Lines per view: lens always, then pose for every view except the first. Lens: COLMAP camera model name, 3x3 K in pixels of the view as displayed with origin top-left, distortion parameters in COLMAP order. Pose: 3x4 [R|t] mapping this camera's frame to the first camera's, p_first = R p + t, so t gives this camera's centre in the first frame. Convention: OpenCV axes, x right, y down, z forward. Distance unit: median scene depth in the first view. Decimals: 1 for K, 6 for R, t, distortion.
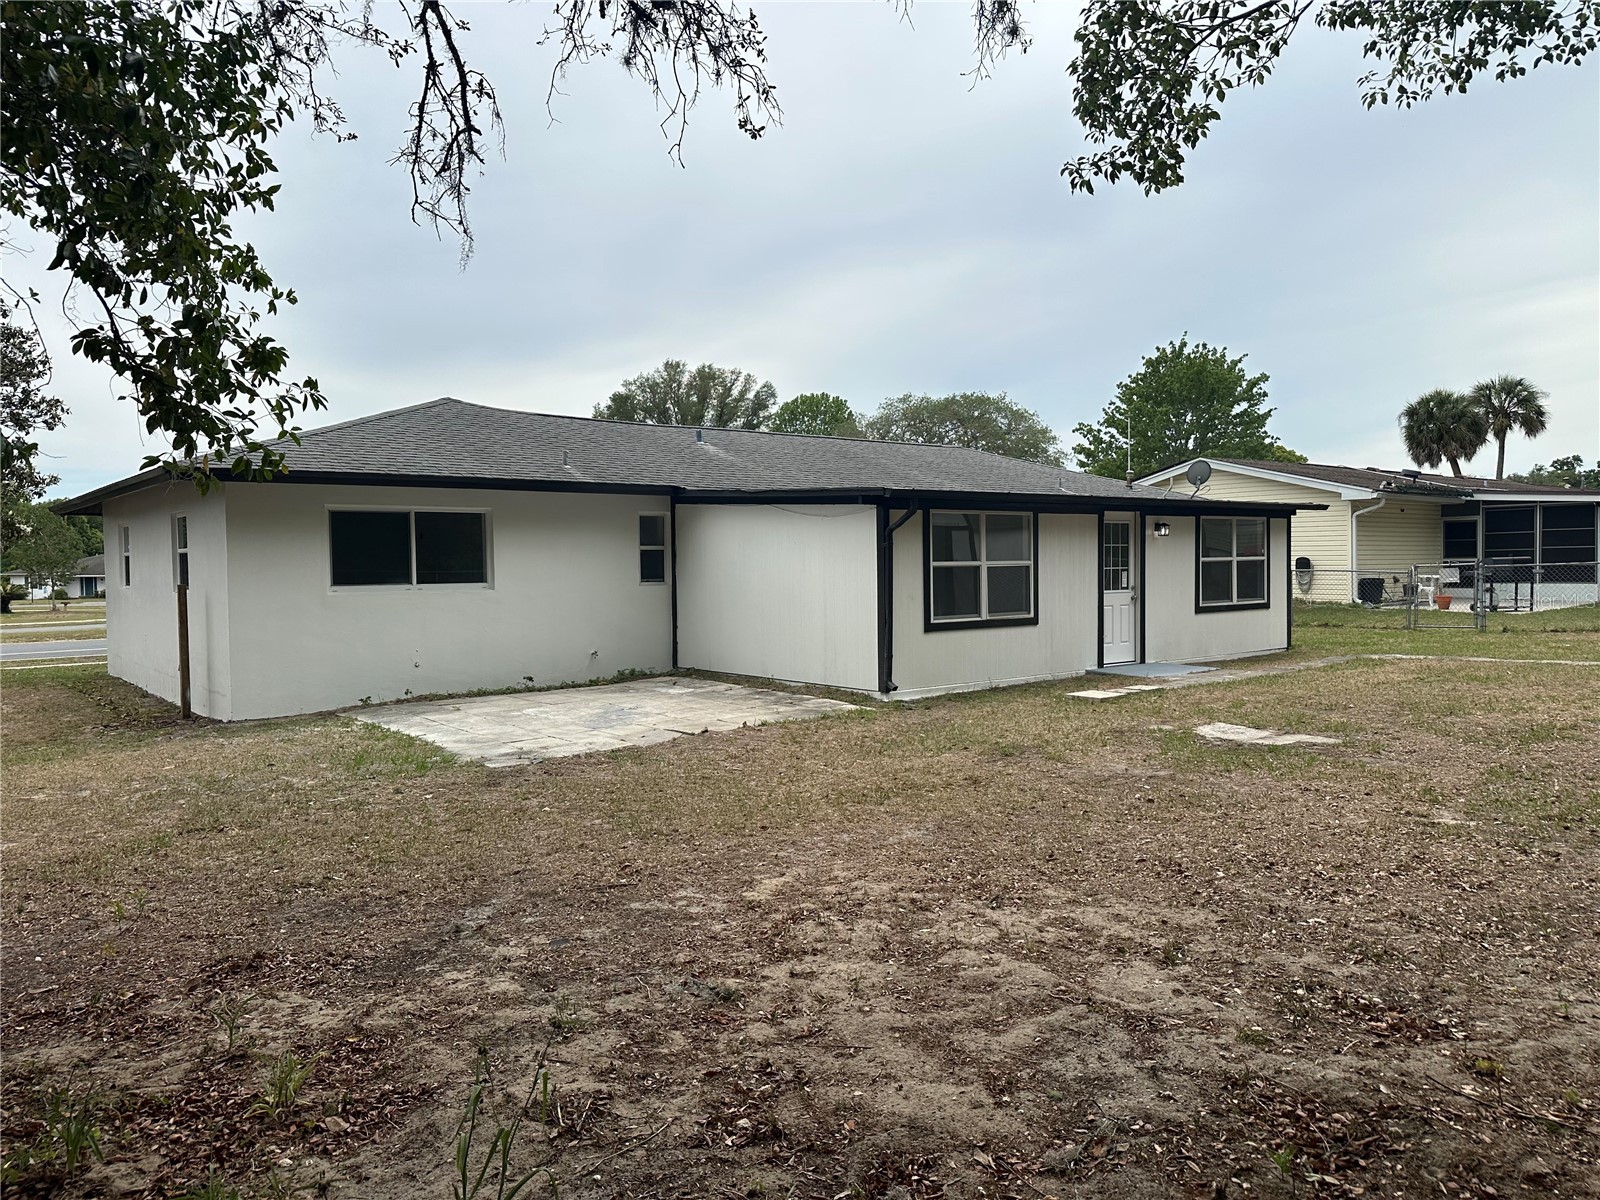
lens RADIAL K [[1117.0, 0, 799.5], [0, 1117.0, 595.6], [0, 0, 1]] dist [0.064320, -0.072038]
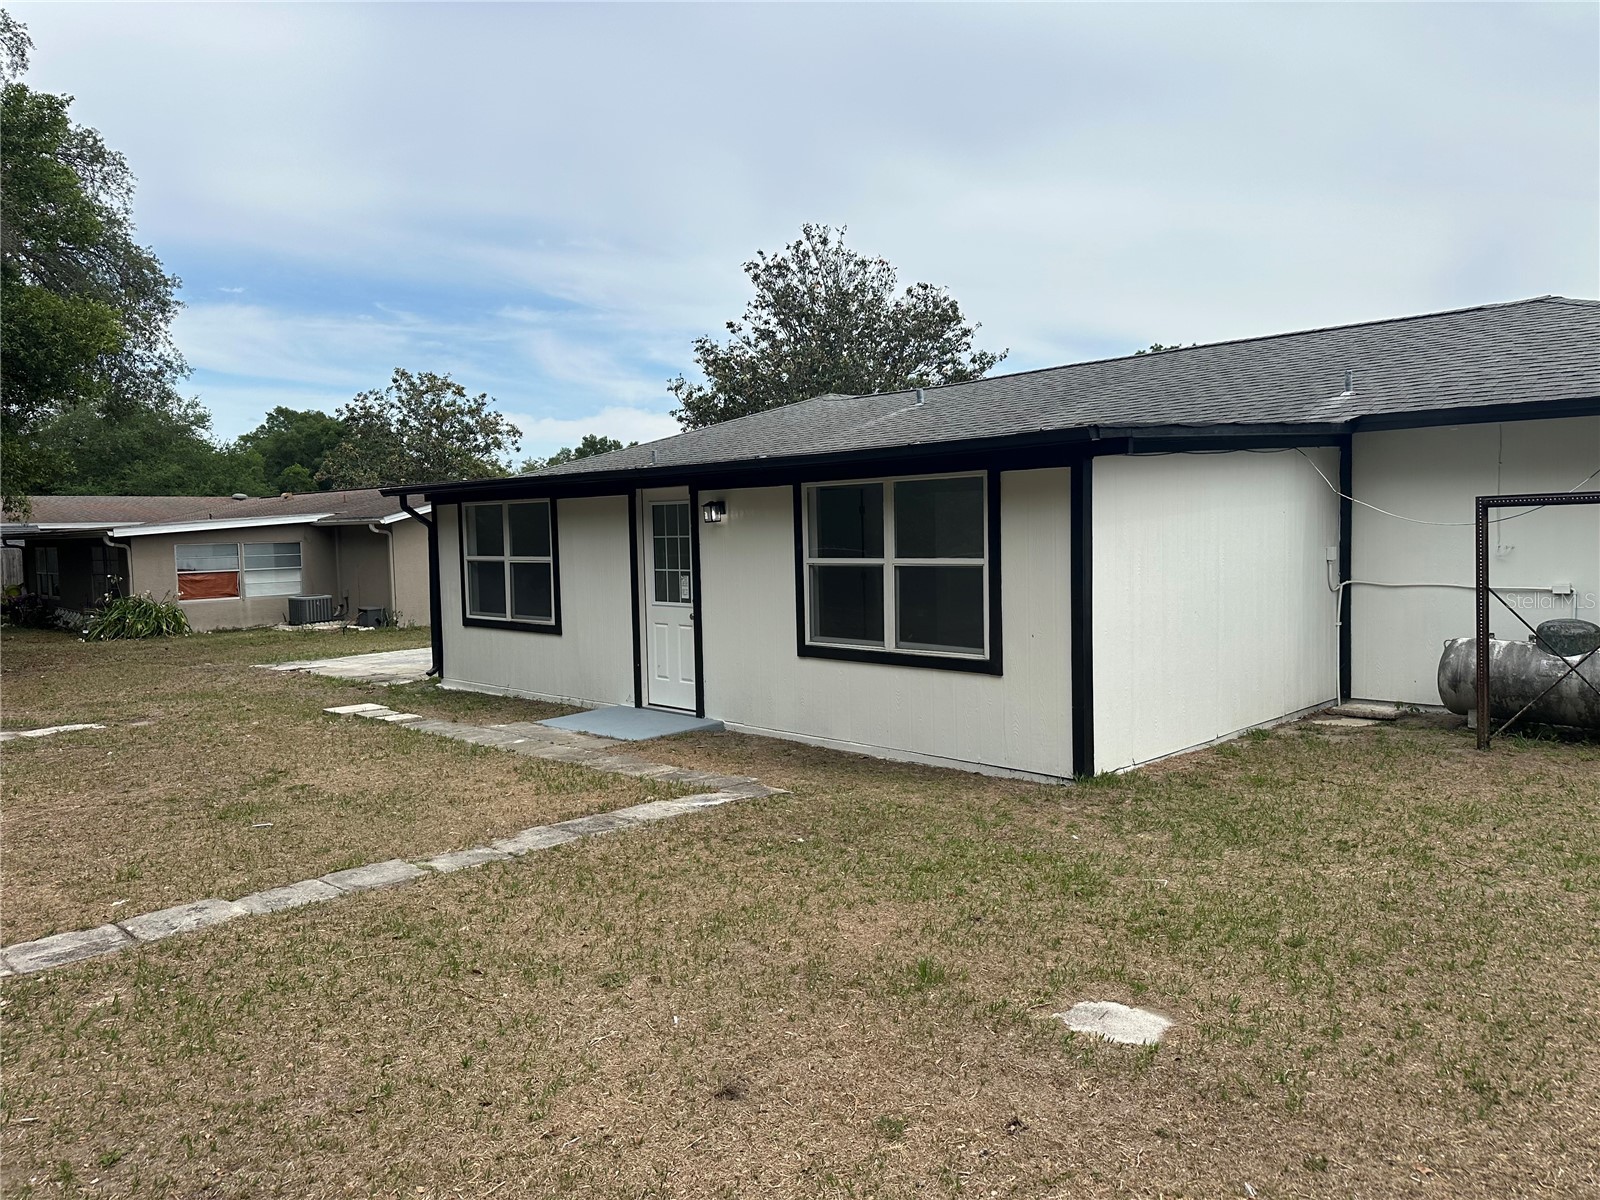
lens RADIAL K [[1117.0, 0, 795.2], [0, 1117.0, 605.9], [0, 0, 1]] dist [0.064320, -0.072038]
pose [[0.136673, 0.053202, -0.989187, 0.962243], [-0.043324, 0.997922, 0.047686, -0.038507], [0.989668, 0.036338, 0.138694, 0.972836]]
